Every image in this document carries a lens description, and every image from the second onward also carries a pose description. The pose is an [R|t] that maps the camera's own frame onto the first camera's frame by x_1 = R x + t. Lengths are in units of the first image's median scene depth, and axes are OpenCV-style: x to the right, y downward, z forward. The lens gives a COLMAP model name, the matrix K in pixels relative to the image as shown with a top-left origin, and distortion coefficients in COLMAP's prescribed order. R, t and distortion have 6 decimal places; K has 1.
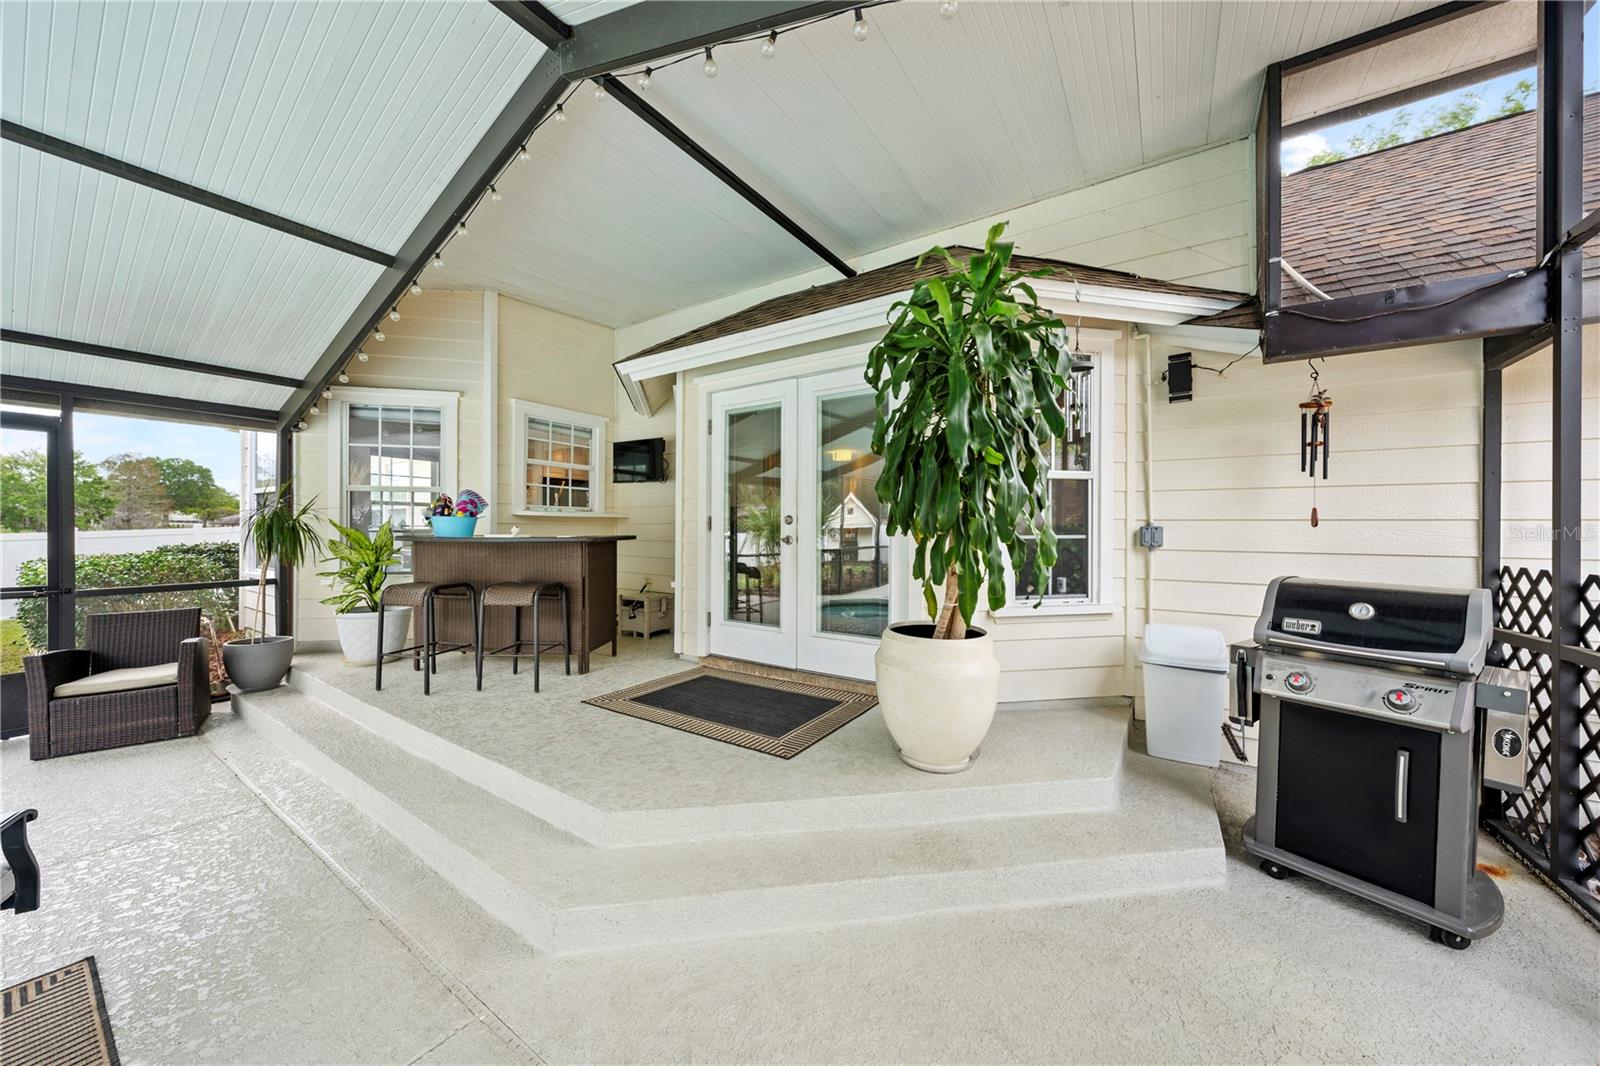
lens RADIAL K [[560.1, 0, 794.1], [0, 560.1, 523.6], [0, 0, 1]] dist [-0.004799, 0.000179]
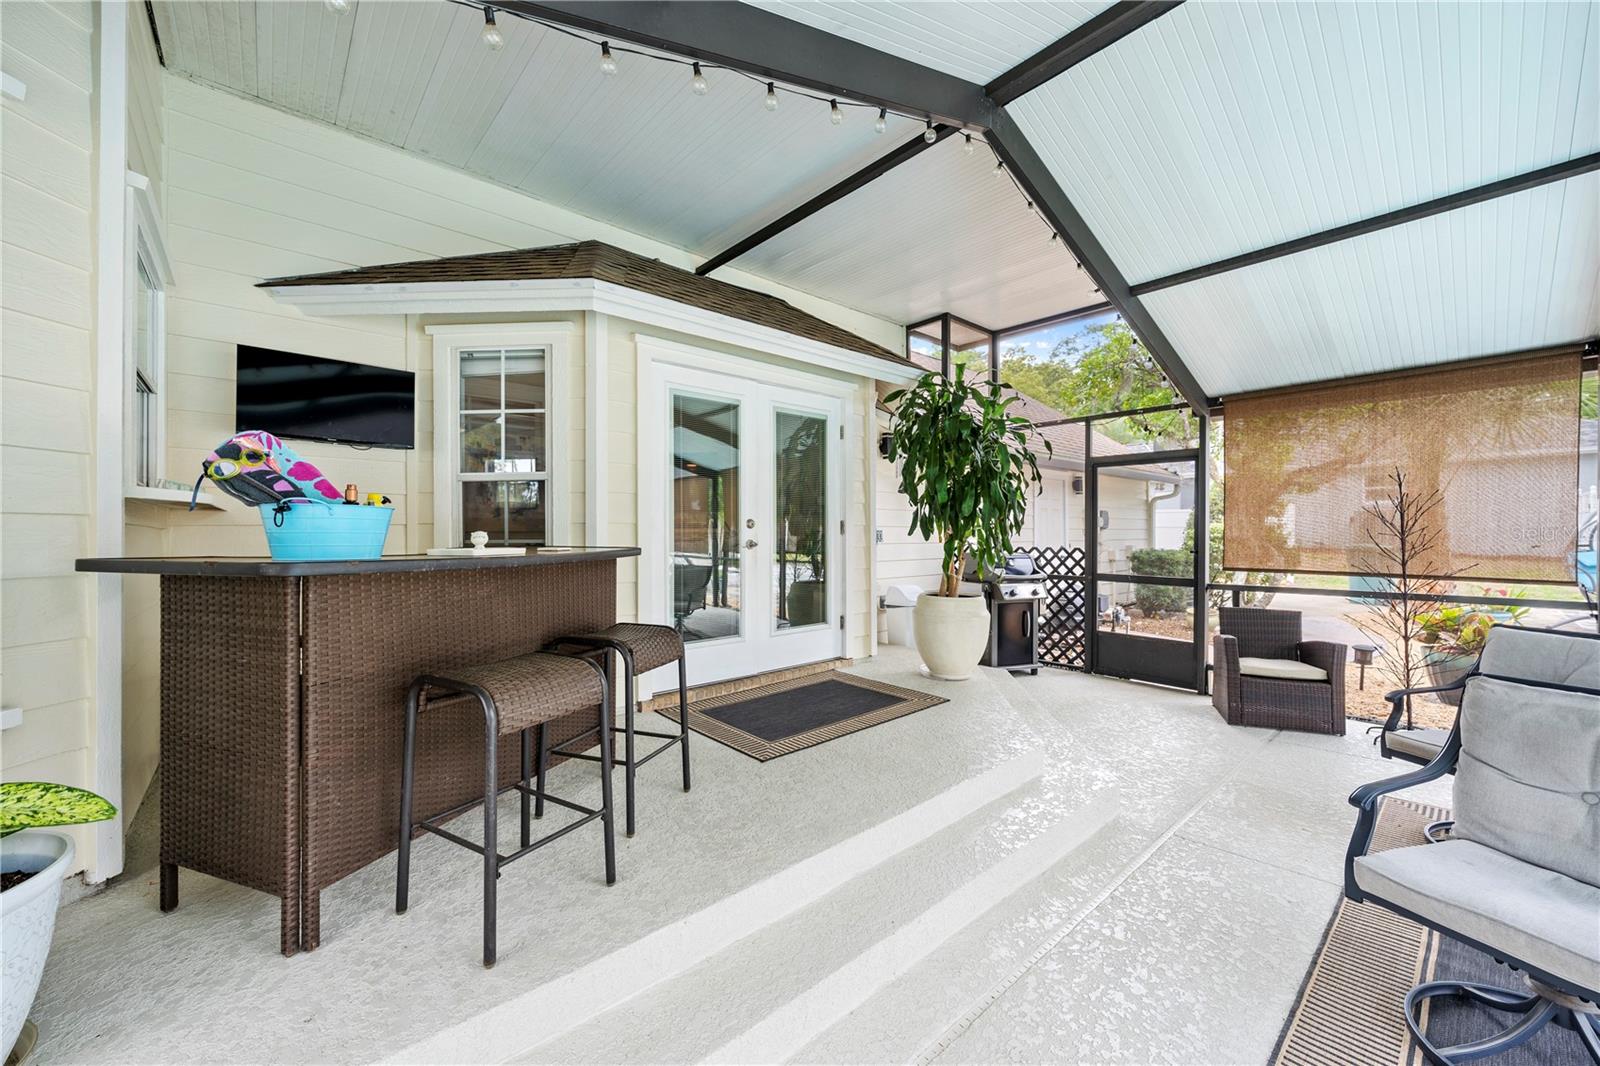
lens RADIAL K [[638.6, 0, 789.6], [0, 638.6, 526.2], [0, 0, 1]] dist [-0.004213, -0.000130]
pose [[0.224313, 0.006811, 0.974493, -1.085637], [-0.002191, 0.999977, -0.006485, 0.004173], [-0.974515, -0.000680, 0.224323, 0.688259]]
